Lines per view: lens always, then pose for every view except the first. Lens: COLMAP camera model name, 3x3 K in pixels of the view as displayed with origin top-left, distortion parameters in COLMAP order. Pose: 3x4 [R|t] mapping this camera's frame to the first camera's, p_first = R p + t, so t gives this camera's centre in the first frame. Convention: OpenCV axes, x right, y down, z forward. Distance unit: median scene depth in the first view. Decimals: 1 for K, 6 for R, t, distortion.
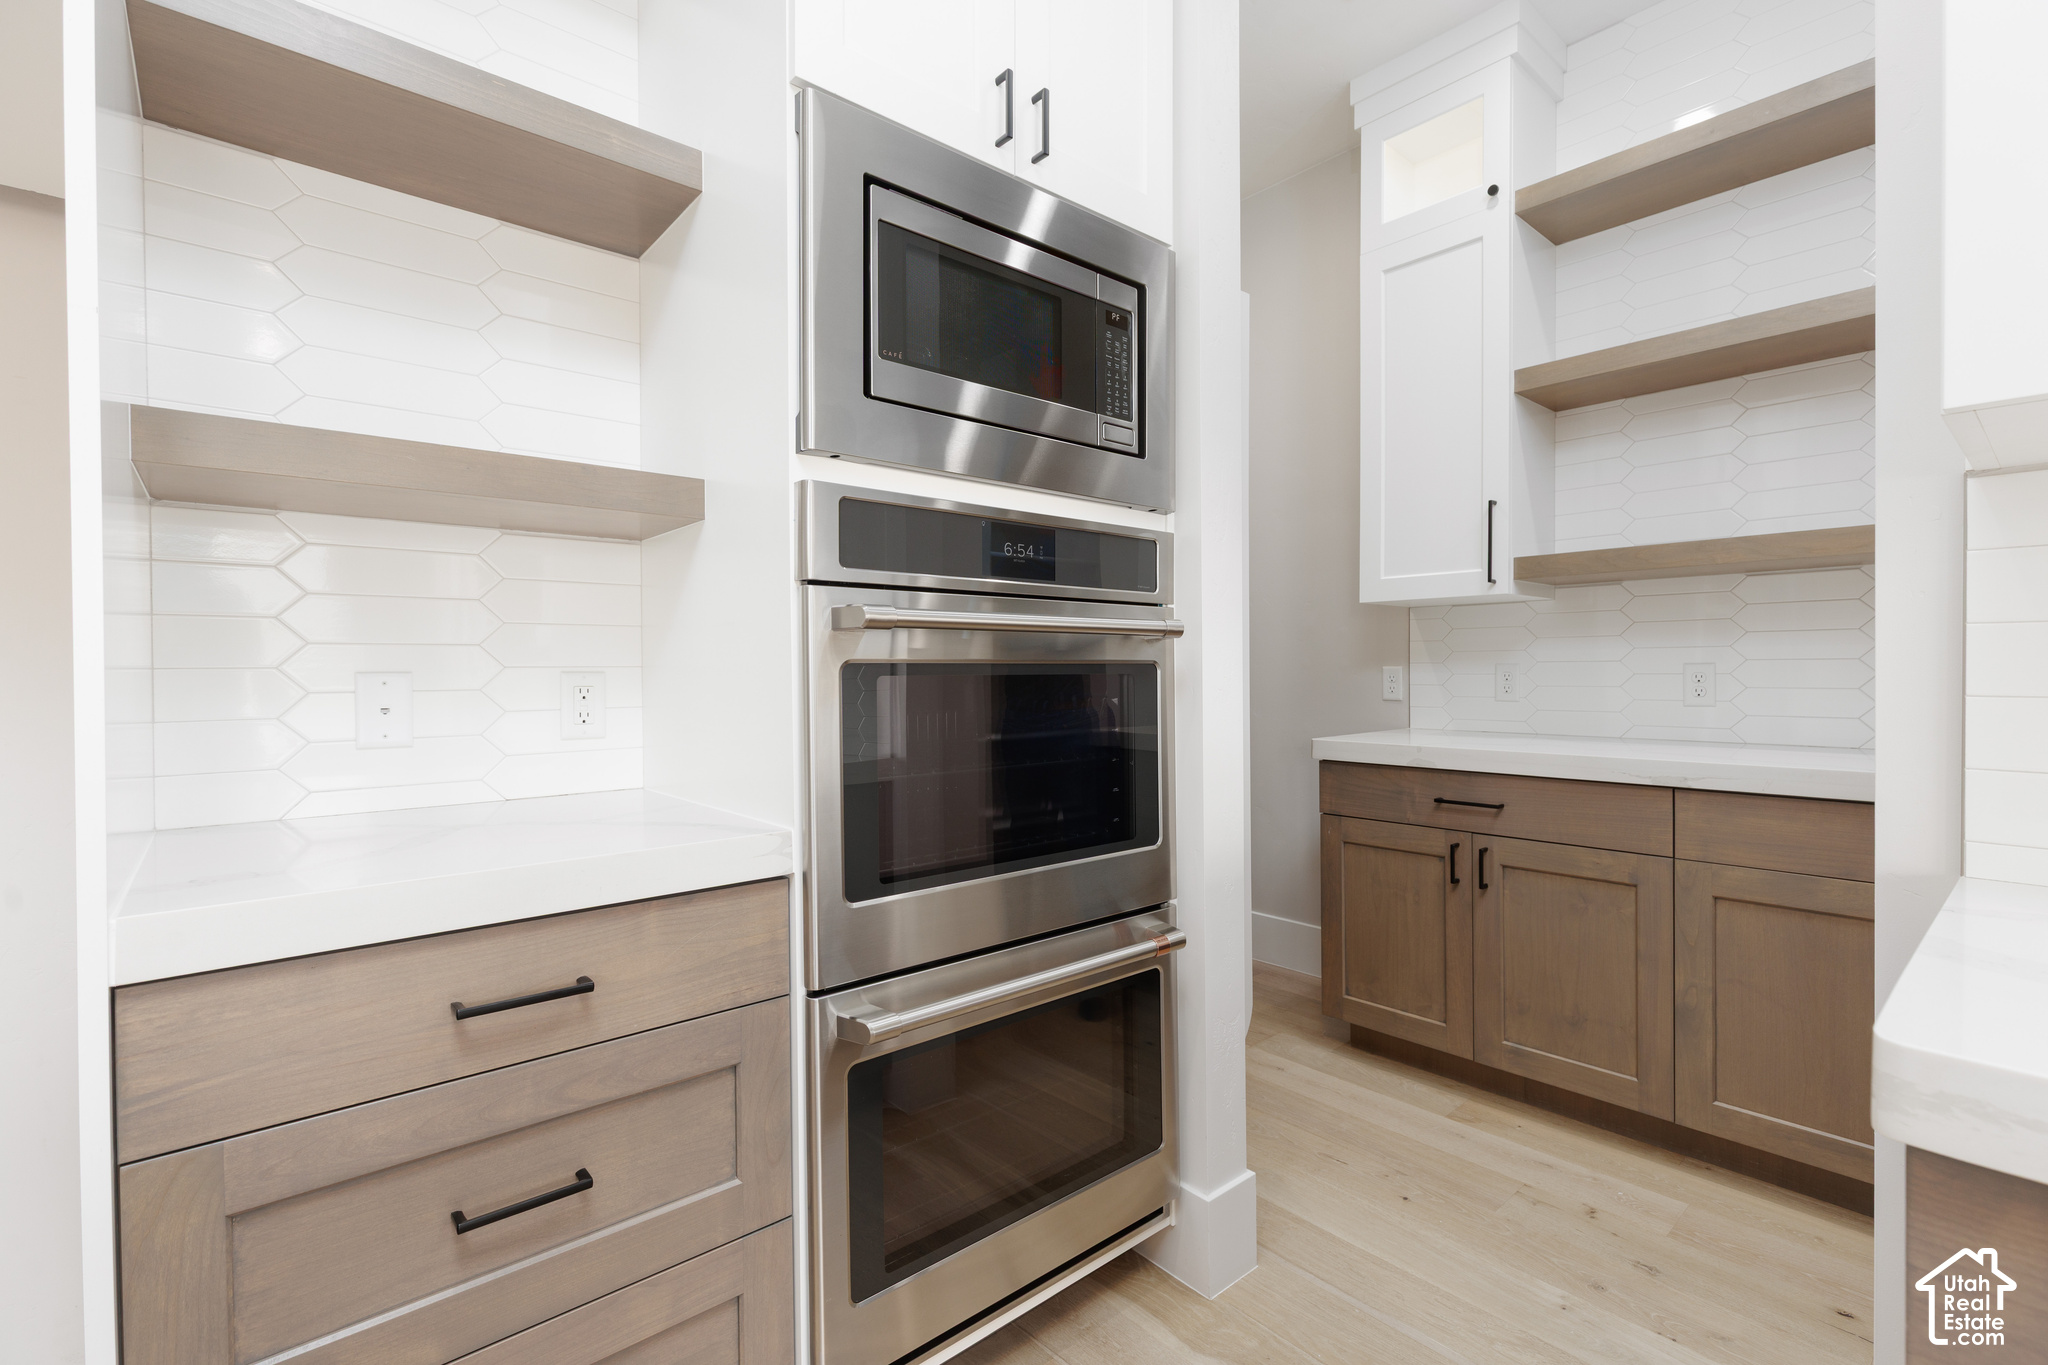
lens RADIAL K [[915.2, 0, 1032.3], [0, 915.2, 673.9], [0, 0, 1]] dist [-0.003671, -0.000368]
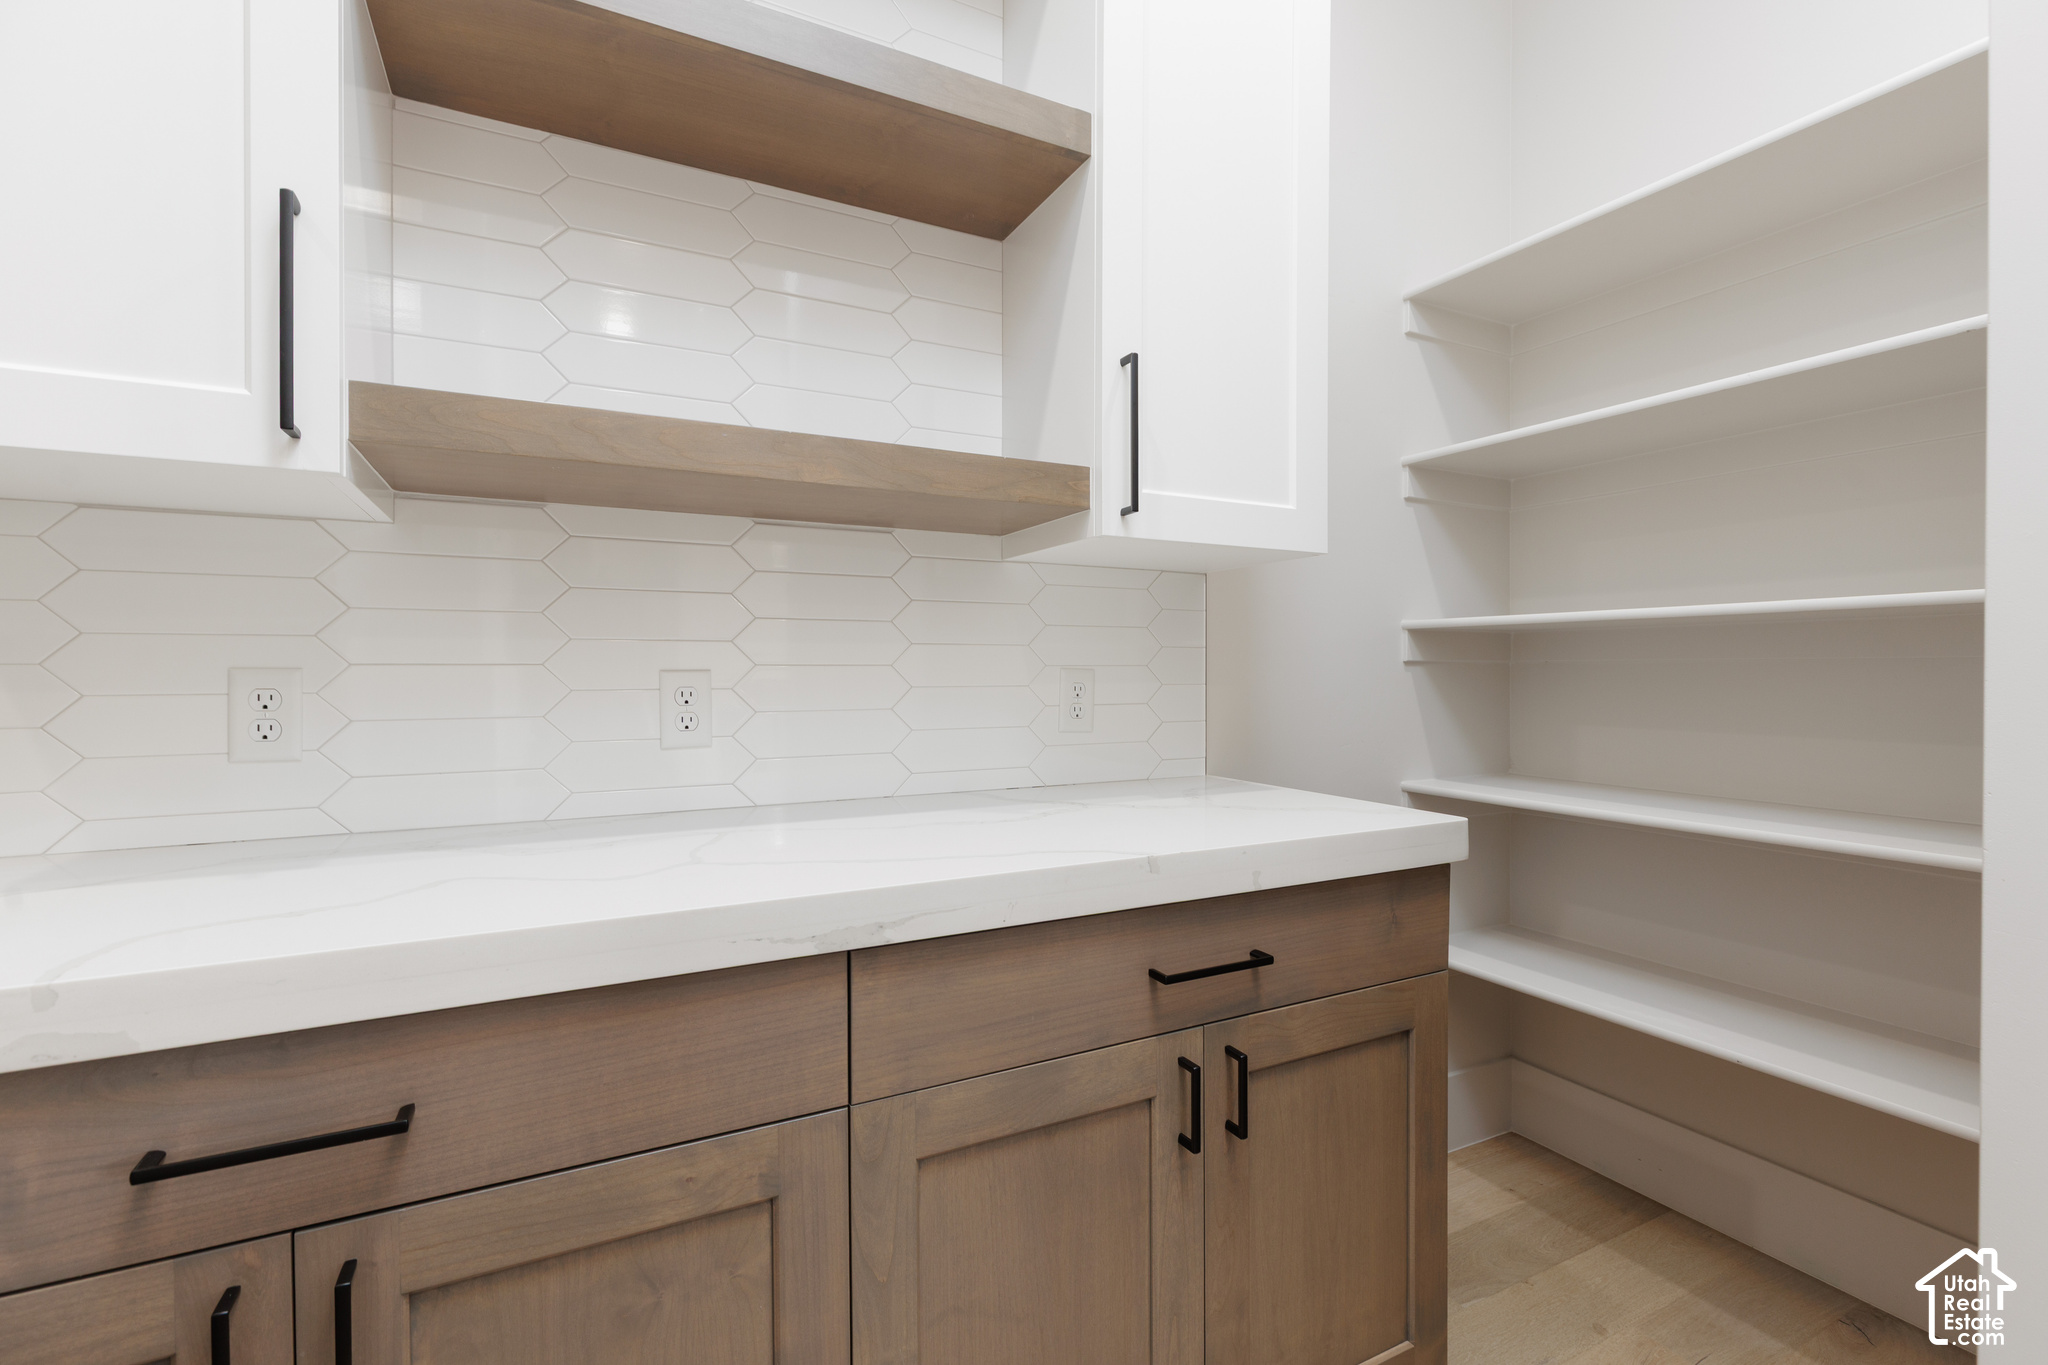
lens RADIAL K [[915.2, 0, 1032.3], [0, 915.2, 673.9], [0, 0, 1]] dist [-0.003671, -0.000368]
pose [[0.230968, 0.002149, 0.972959, 0.252257], [0.002431, 0.999993, -0.002786, -0.007327], [-0.972958, 0.003009, 0.230961, 0.710033]]
